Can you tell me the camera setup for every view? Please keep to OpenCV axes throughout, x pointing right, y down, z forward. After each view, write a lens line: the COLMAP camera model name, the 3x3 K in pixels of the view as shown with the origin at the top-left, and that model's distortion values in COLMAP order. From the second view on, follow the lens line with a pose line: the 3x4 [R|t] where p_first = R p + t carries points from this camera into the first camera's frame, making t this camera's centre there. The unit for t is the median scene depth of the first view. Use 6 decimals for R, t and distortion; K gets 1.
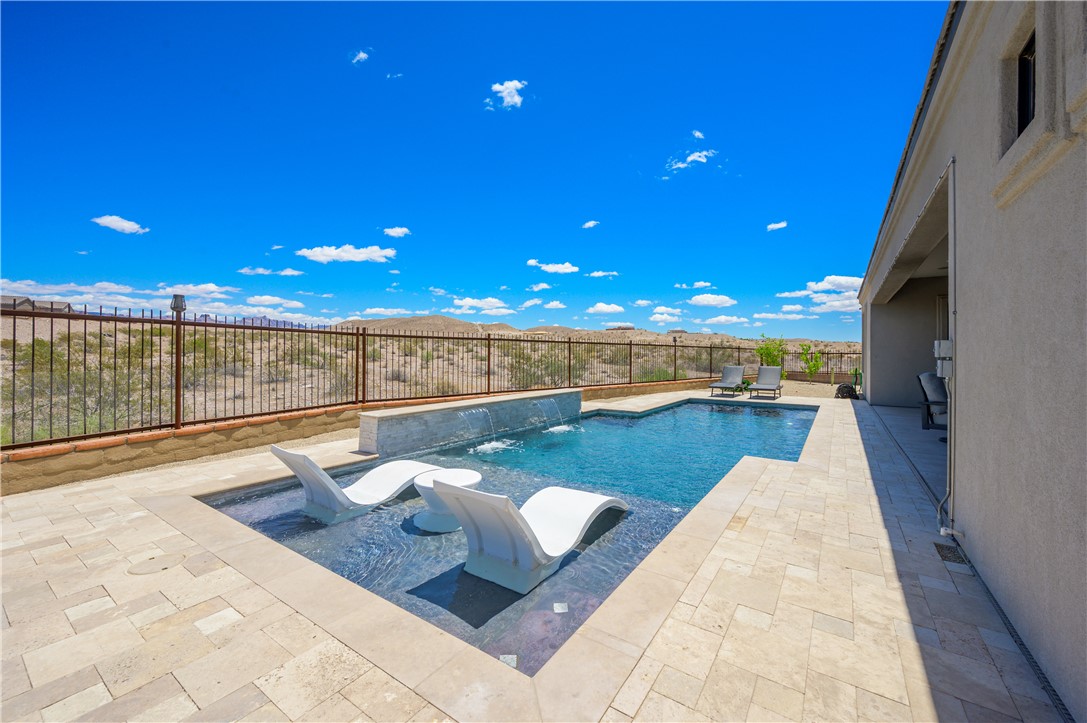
lens RADIAL K [[434.2, 0, 543.4], [0, 434.2, 354.8], [0, 0, 1]] dist [-0.002540, 0.000182]
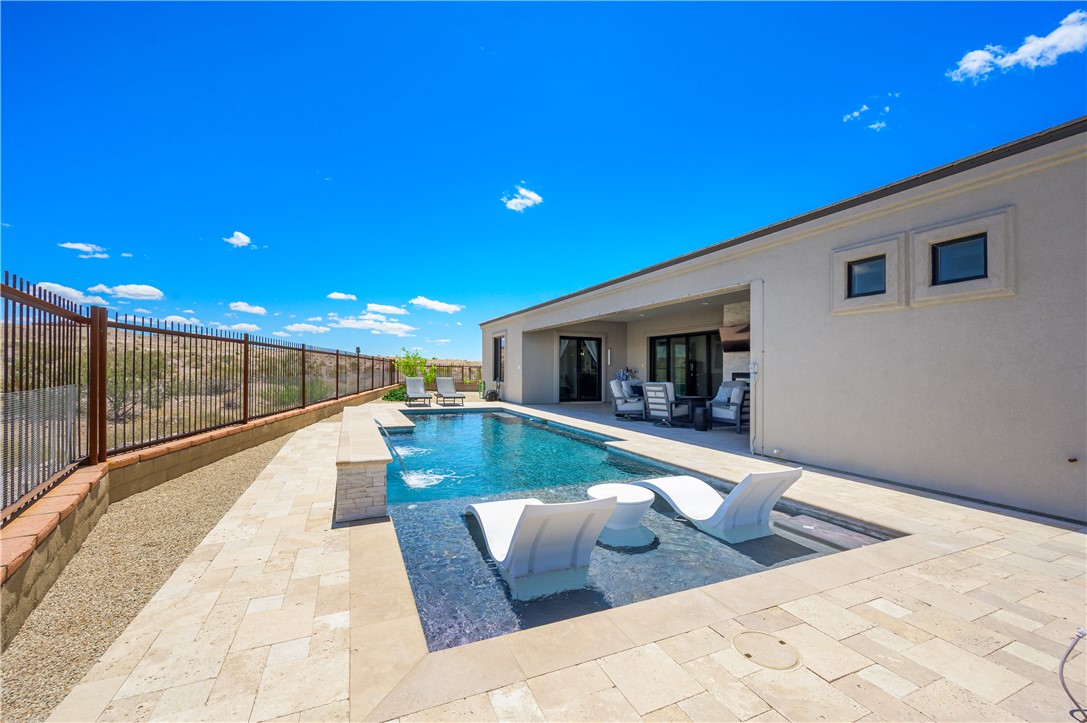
lens RADIAL K [[434.2, 0, 545.2], [0, 434.2, 376.3], [0, 0, 1]] dist [-0.002540, 0.000182]
pose [[0.518764, -0.007664, 0.854883, -0.573001], [-0.013883, 0.999752, 0.017388, 0.000821], [-0.854805, -0.020889, 0.518529, 0.314422]]
